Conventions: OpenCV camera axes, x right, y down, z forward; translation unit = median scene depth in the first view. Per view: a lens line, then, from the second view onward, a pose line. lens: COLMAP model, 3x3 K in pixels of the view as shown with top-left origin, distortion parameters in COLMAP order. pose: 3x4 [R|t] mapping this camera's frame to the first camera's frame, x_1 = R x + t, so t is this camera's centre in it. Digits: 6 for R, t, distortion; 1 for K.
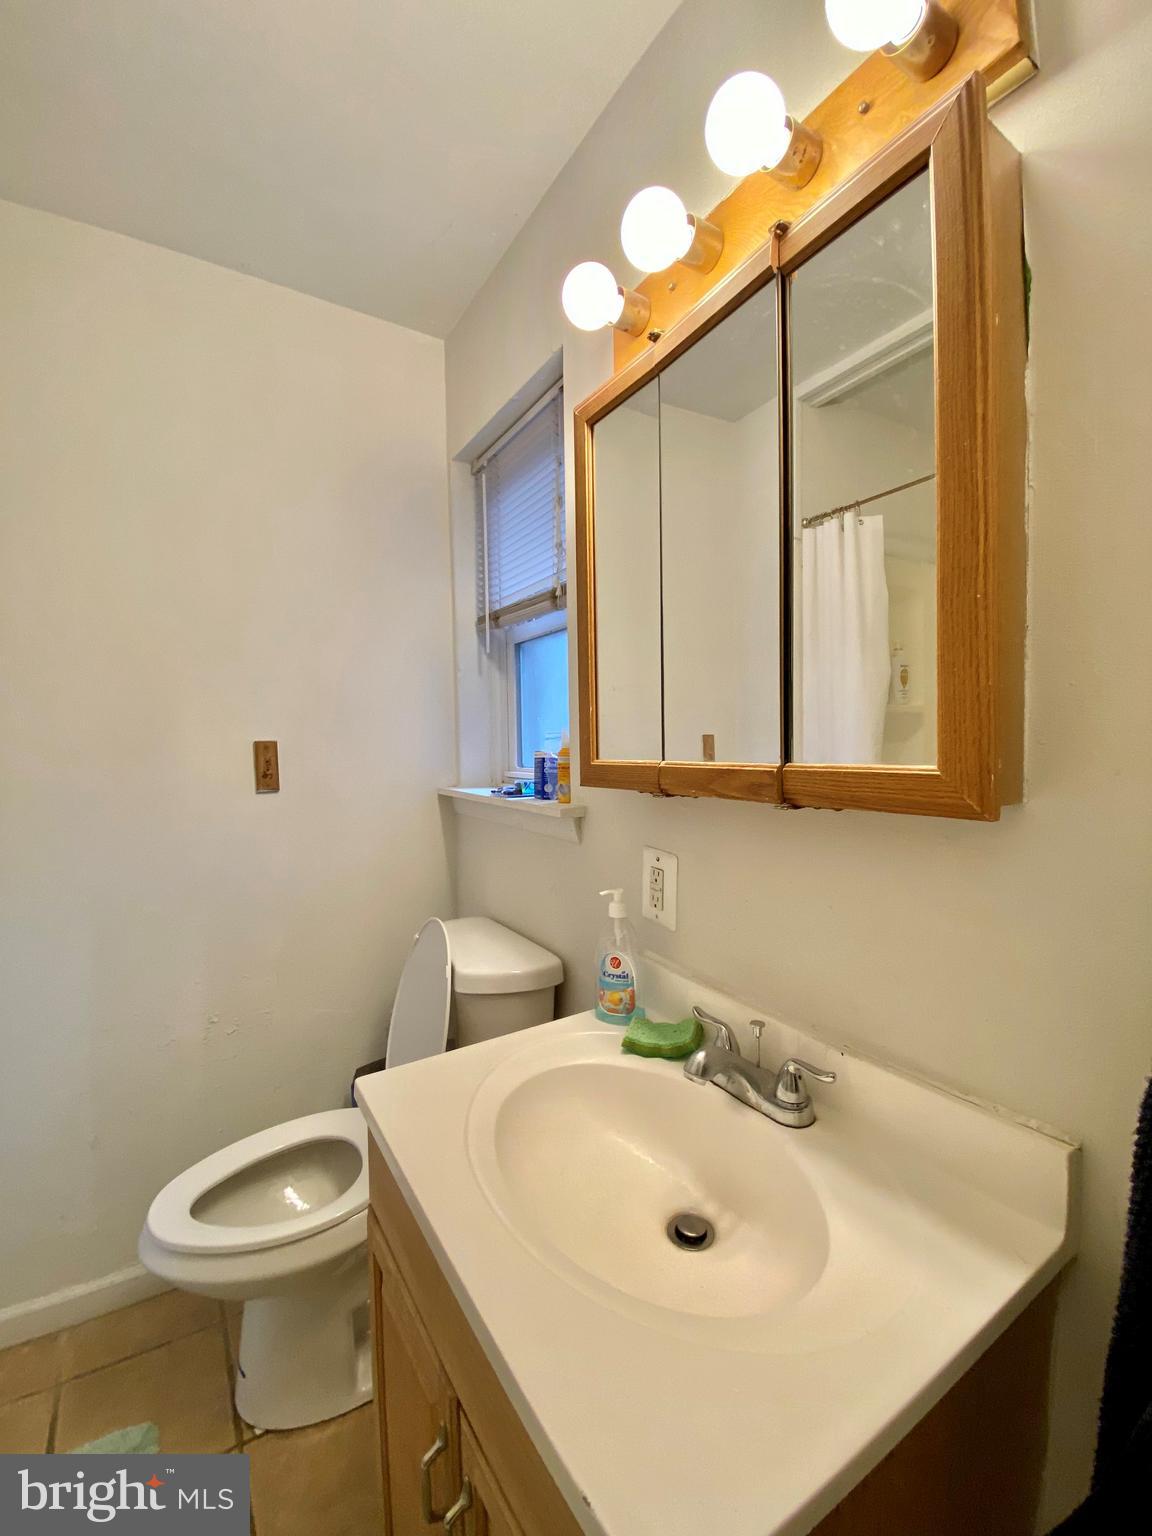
lens RADIAL K [[620.1, 0, 576.0], [0, 620.1, 768.0], [0, 0, 1]] dist [0.029072, -0.022192]
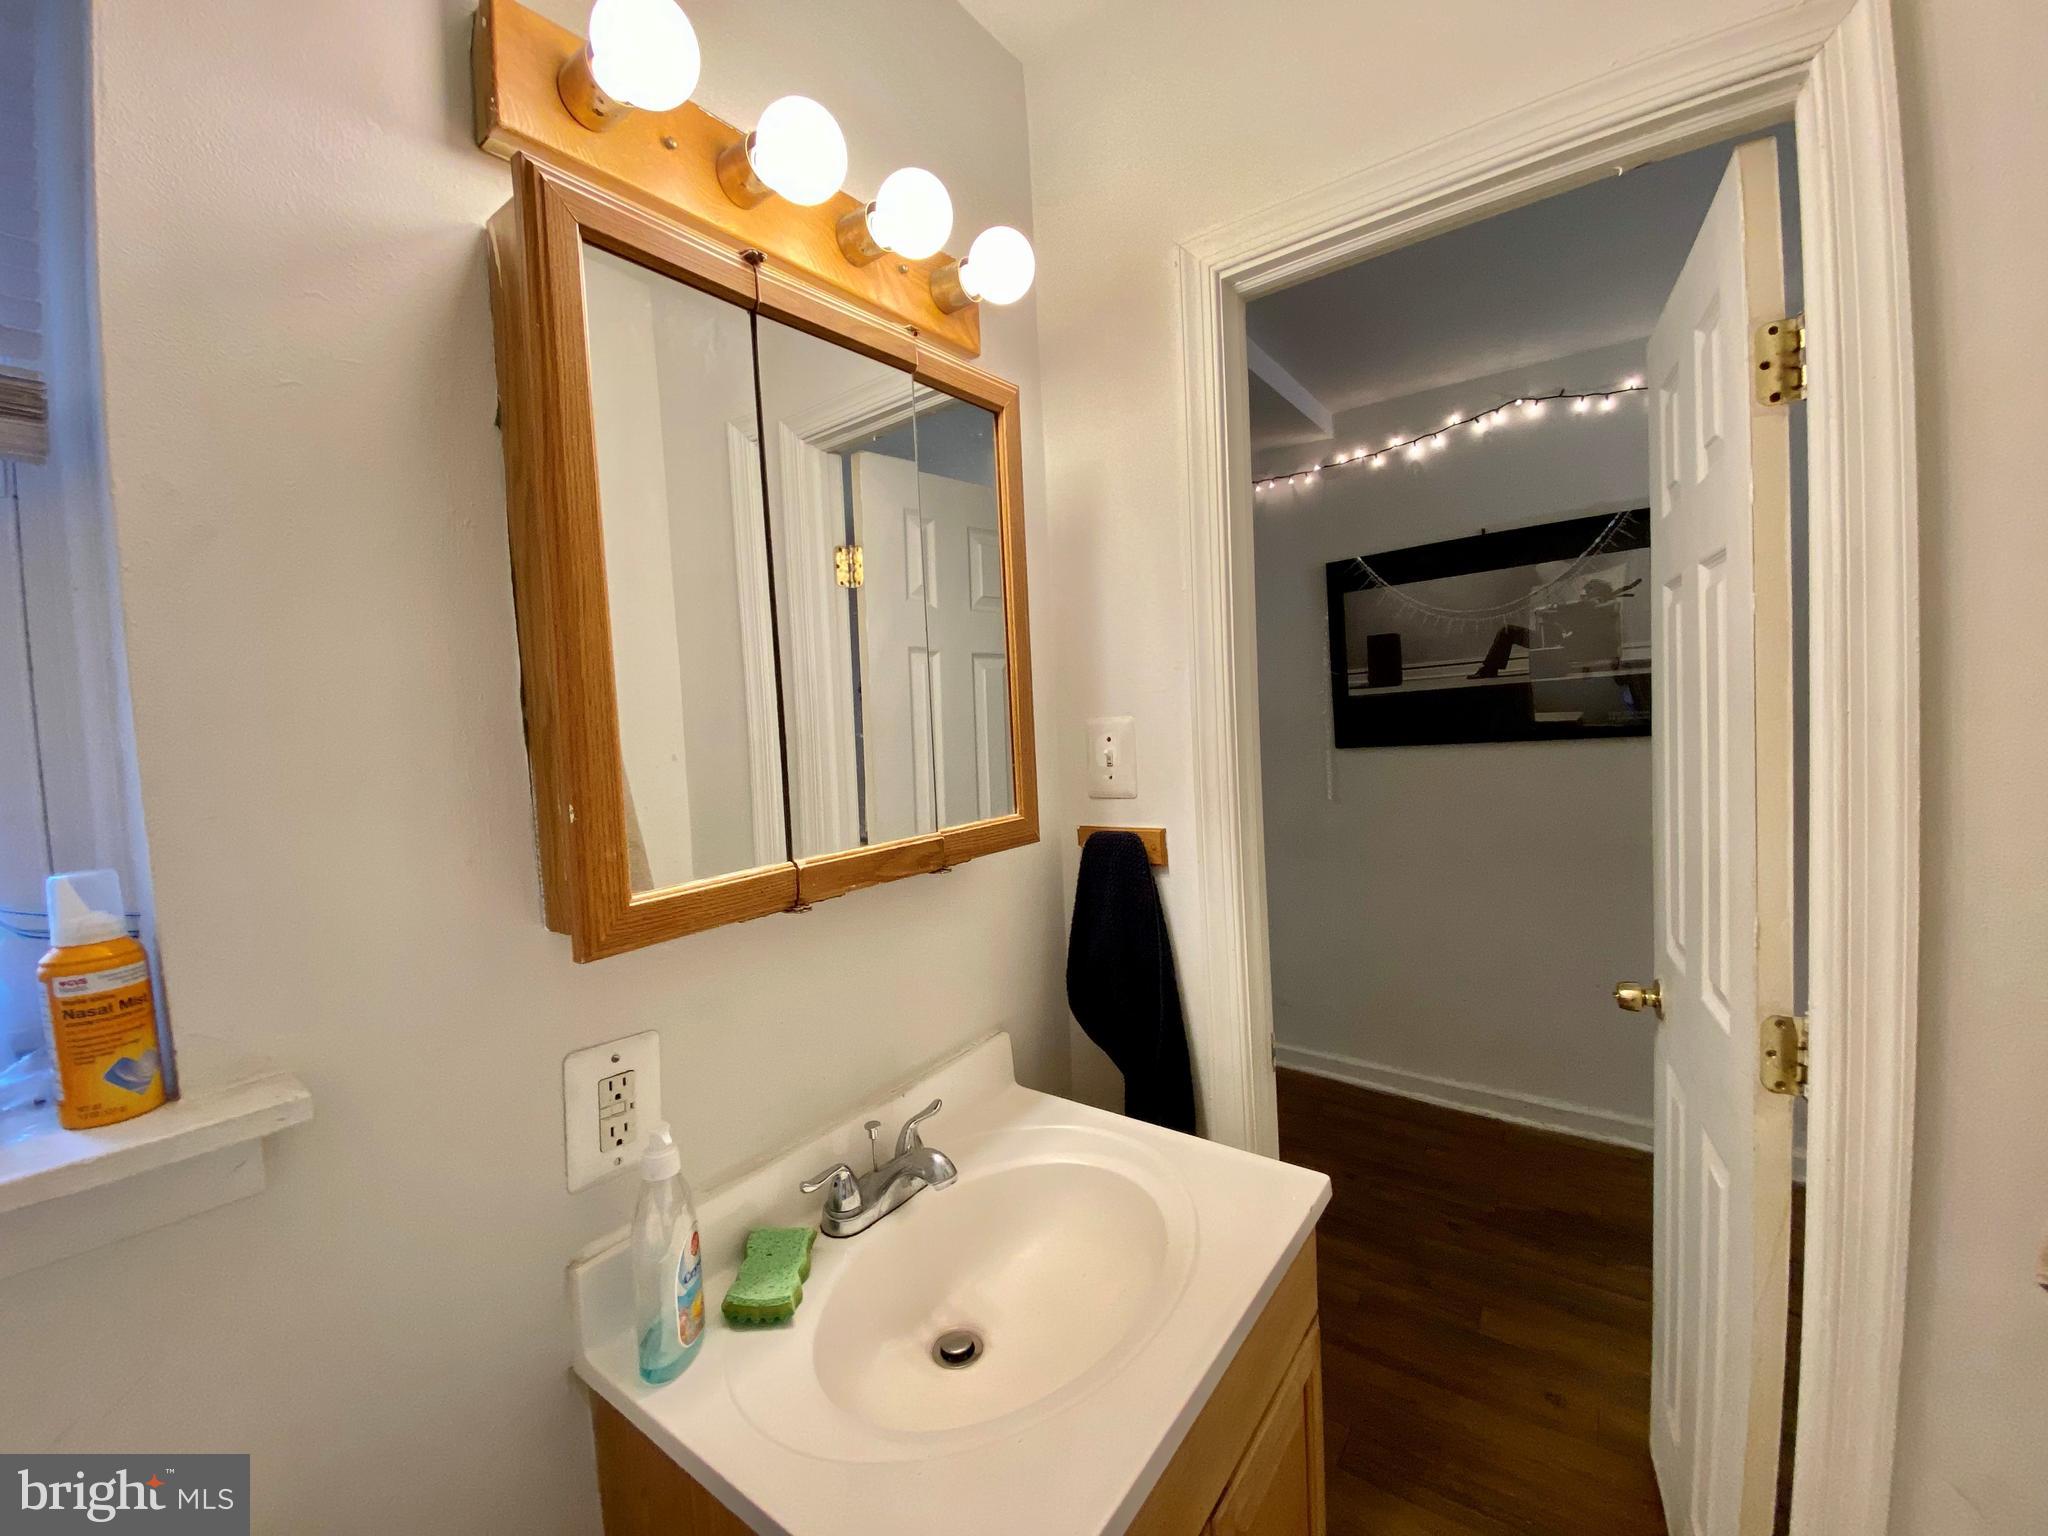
lens RADIAL K [[826.8, 0, 1024.0], [0, 826.8, 768.0], [0, 0, 1]] dist [0.029072, -0.022192]
pose [[-0.371257, -0.018052, 0.928354, -0.851305], [0.091606, 0.994221, 0.055967, -0.147987], [-0.924000, 0.105821, -0.367458, 1.105876]]
